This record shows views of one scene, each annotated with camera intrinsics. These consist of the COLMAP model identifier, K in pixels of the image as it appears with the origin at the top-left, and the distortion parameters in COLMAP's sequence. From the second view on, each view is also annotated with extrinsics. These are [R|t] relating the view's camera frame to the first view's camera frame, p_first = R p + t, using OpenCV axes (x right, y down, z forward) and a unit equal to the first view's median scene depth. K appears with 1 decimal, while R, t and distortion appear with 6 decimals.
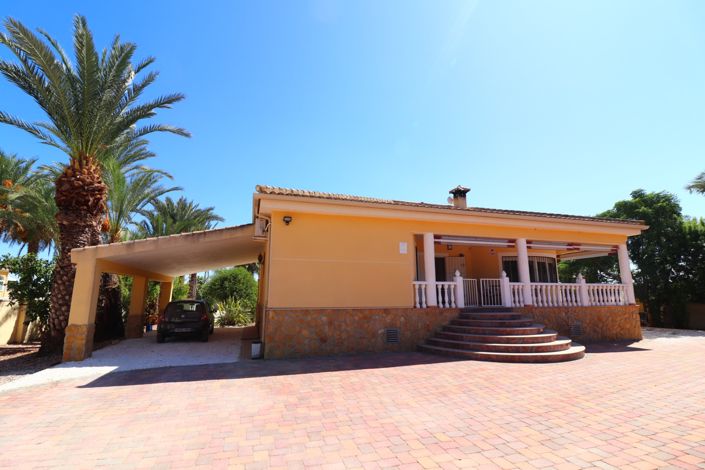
lens RADIAL K [[370.4, 0, 352.5], [0, 370.4, 235.0], [0, 0, 1]] dist [-0.000631, 0.000083]
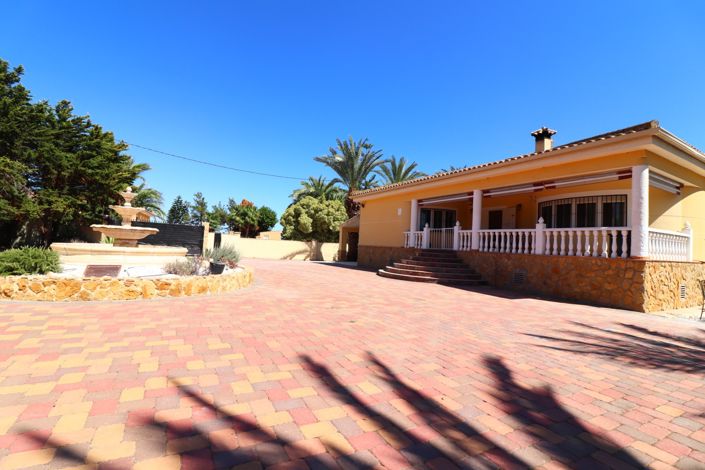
lens RADIAL K [[328.1, 0, 349.0], [0, 328.1, 232.0], [0, 0, 1]] dist [0.000754, 0.000189]
pose [[0.175974, -0.019277, -0.984206, 1.295332], [0.140788, 0.990023, 0.005782, 0.071499], [0.974275, -0.139582, 0.176933, 0.428024]]
